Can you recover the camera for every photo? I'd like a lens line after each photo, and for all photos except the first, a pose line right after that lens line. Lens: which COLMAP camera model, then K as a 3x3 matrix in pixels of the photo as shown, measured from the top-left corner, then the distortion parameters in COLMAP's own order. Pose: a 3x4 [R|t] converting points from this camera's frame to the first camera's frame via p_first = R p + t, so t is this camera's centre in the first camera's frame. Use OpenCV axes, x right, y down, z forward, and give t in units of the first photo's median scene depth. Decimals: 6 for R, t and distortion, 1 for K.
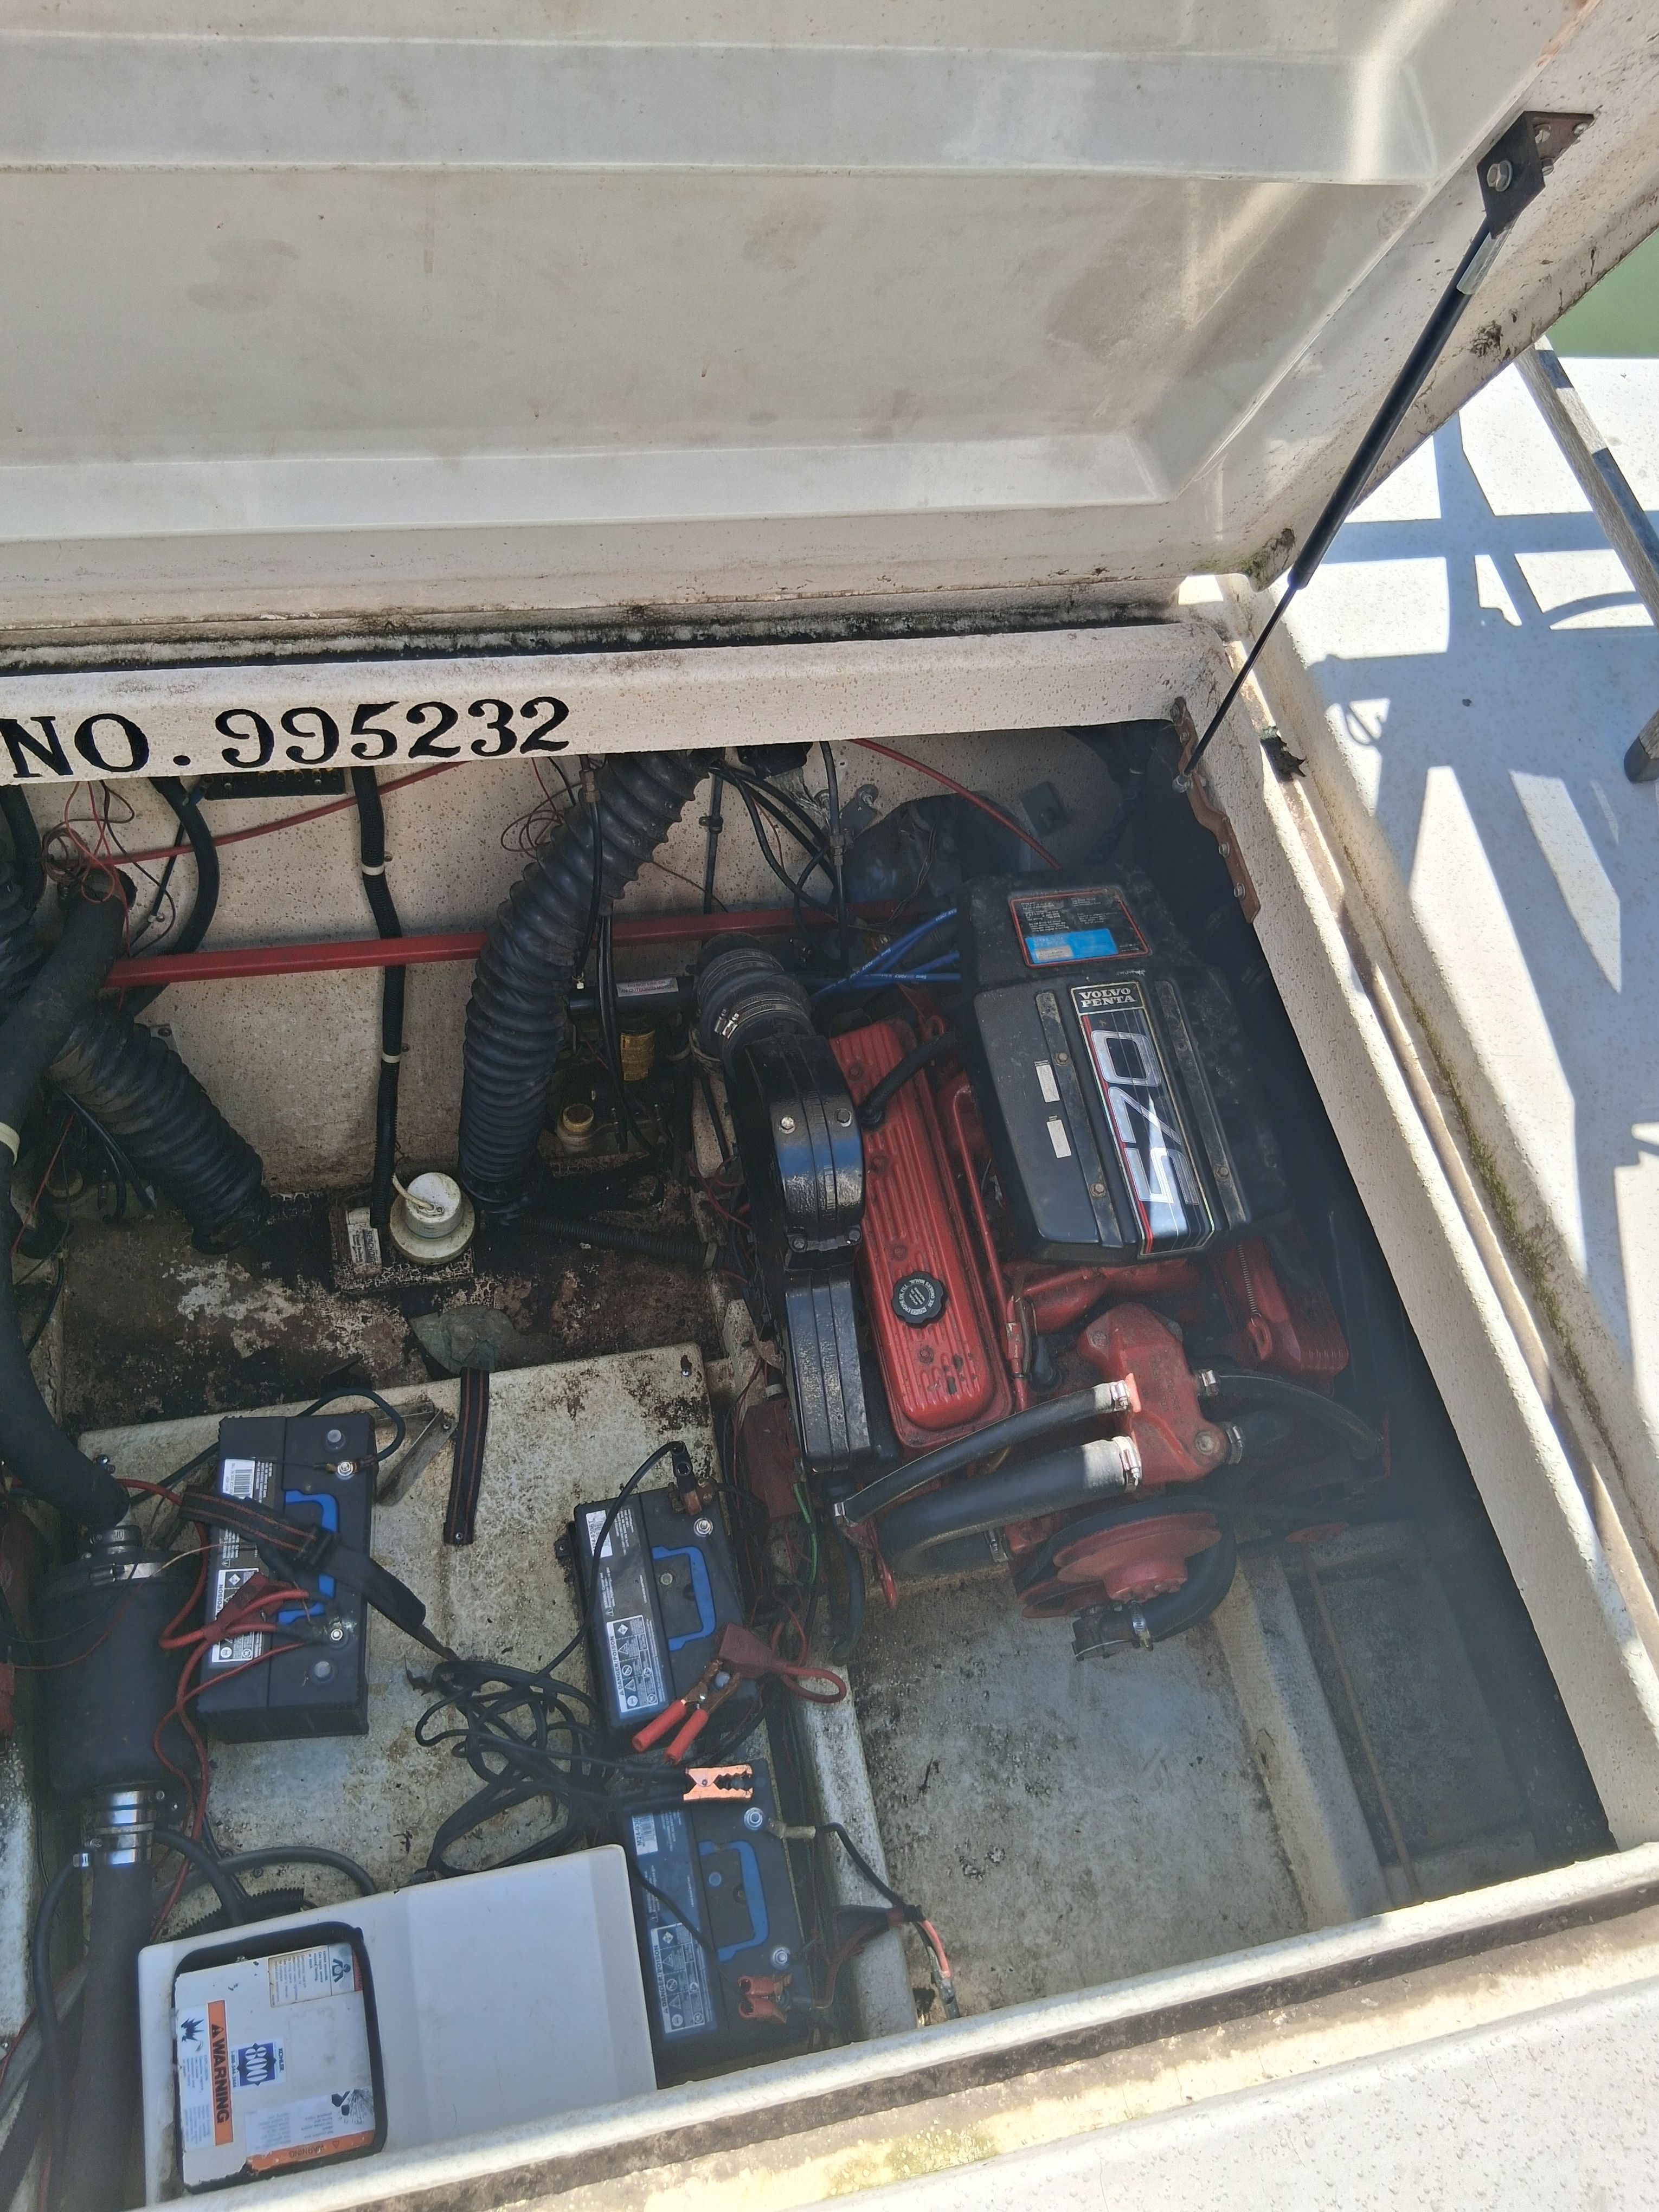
lens RADIAL K [[1742.9, 0, 825.3], [0, 1742.9, 1062.7], [0, 0, 1]] dist [0.131053, -0.217535]
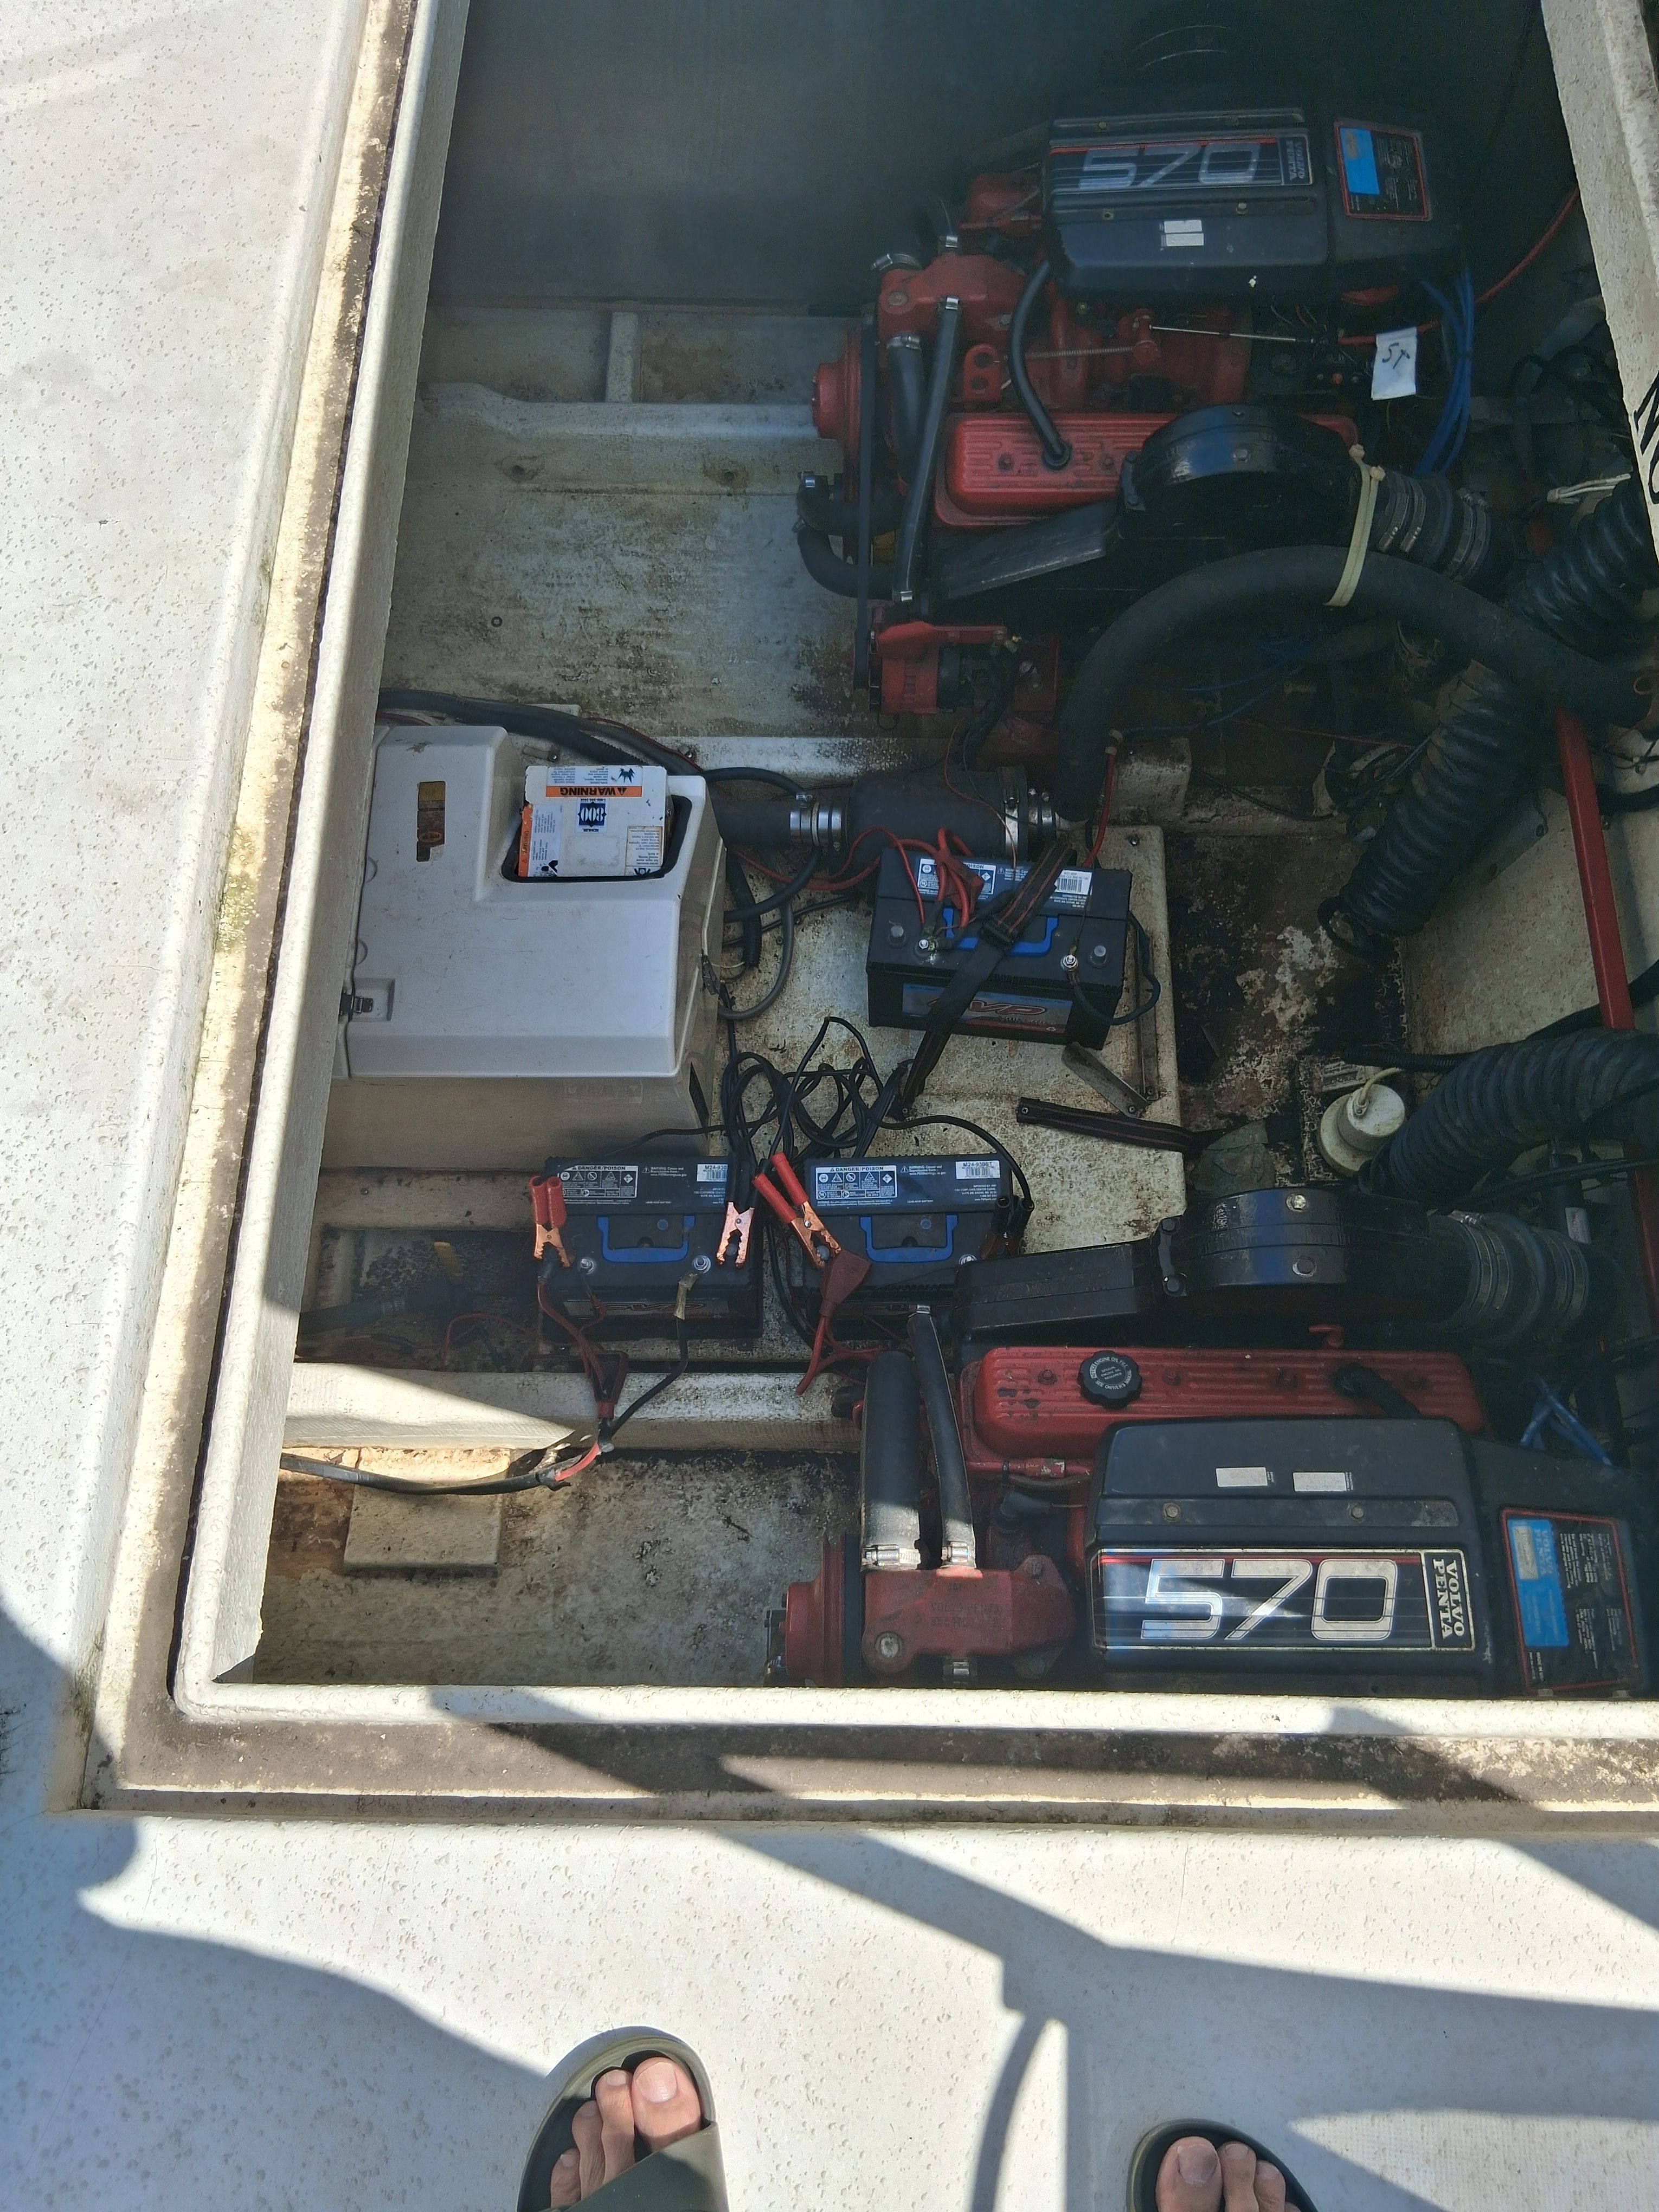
lens RADIAL K [[1742.9, 0, 825.3], [0, 1742.9, 1062.7], [0, 0, 1]] dist [0.131053, -0.217535]
pose [[-0.213054, 0.841864, -0.495855, 0.360809], [-0.856541, 0.083222, 0.509324, -0.192548], [0.470048, 0.533234, 0.703361, 0.201185]]
